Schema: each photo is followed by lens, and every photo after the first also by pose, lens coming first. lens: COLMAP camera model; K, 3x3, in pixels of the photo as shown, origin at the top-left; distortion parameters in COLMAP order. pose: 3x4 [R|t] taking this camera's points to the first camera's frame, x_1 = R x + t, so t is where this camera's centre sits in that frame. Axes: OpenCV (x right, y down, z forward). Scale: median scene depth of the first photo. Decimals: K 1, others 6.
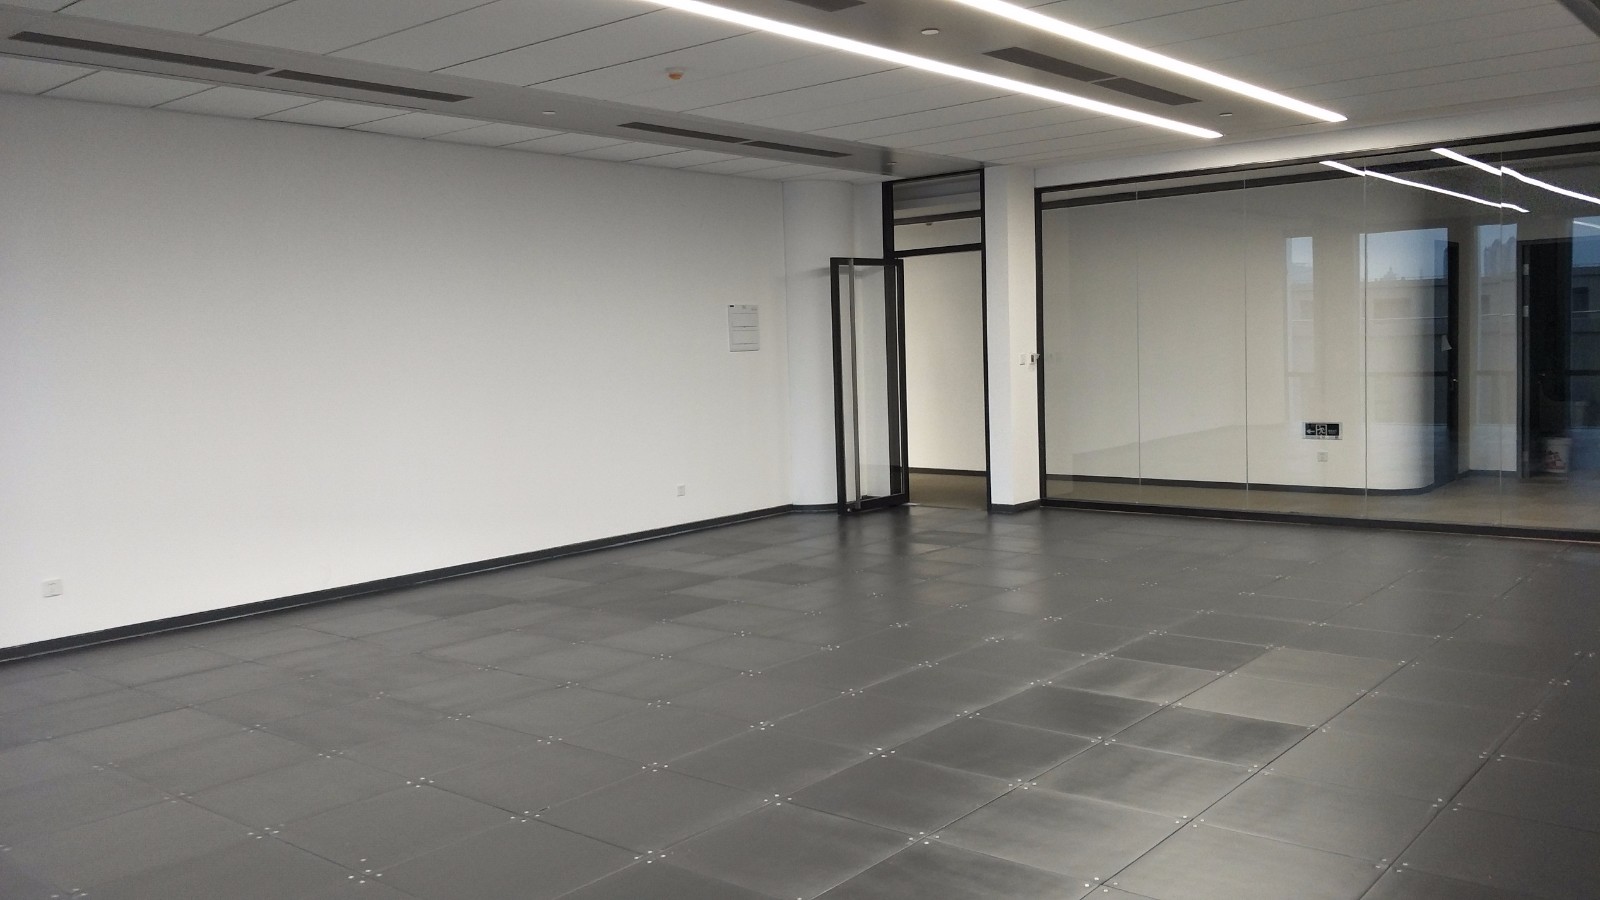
lens RADIAL K [[1280.9, 0, 788.7], [0, 1280.9, 419.4], [0, 0, 1]] dist [0.146632, -0.309711]
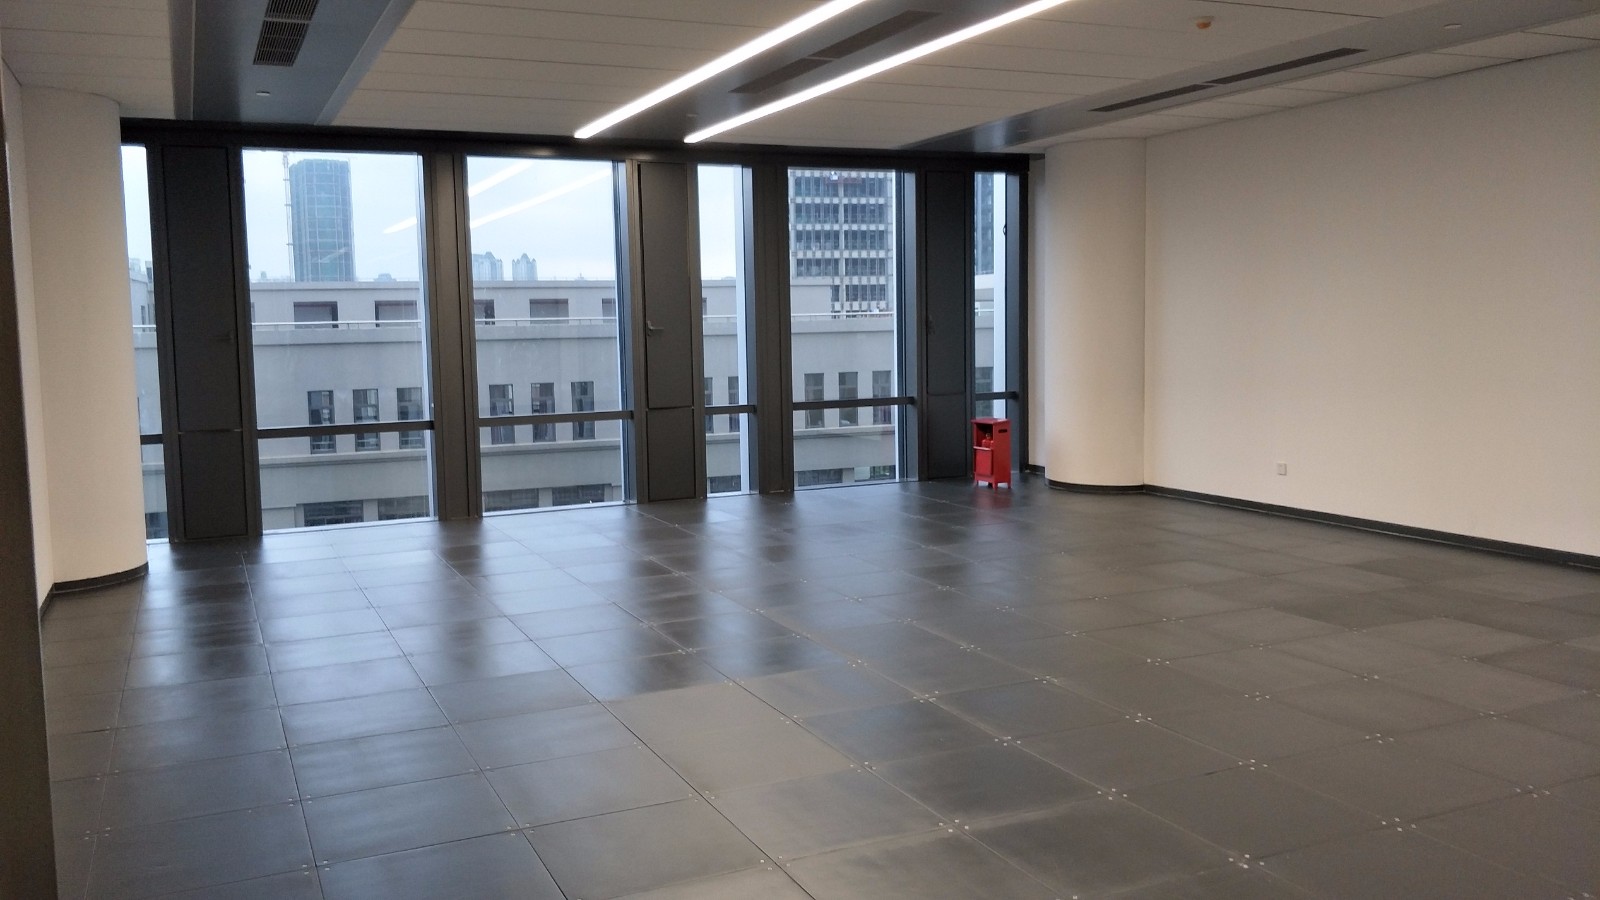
lens RADIAL K [[1280.9, 0, 788.7], [0, 1280.9, 419.4], [0, 0, 1]] dist [0.146632, -0.309711]
pose [[-0.407106, 0.112469, -0.906430, 0.953187], [-0.038441, 0.989401, 0.140029, -0.101796], [0.912572, 0.091851, -0.398468, 1.134564]]
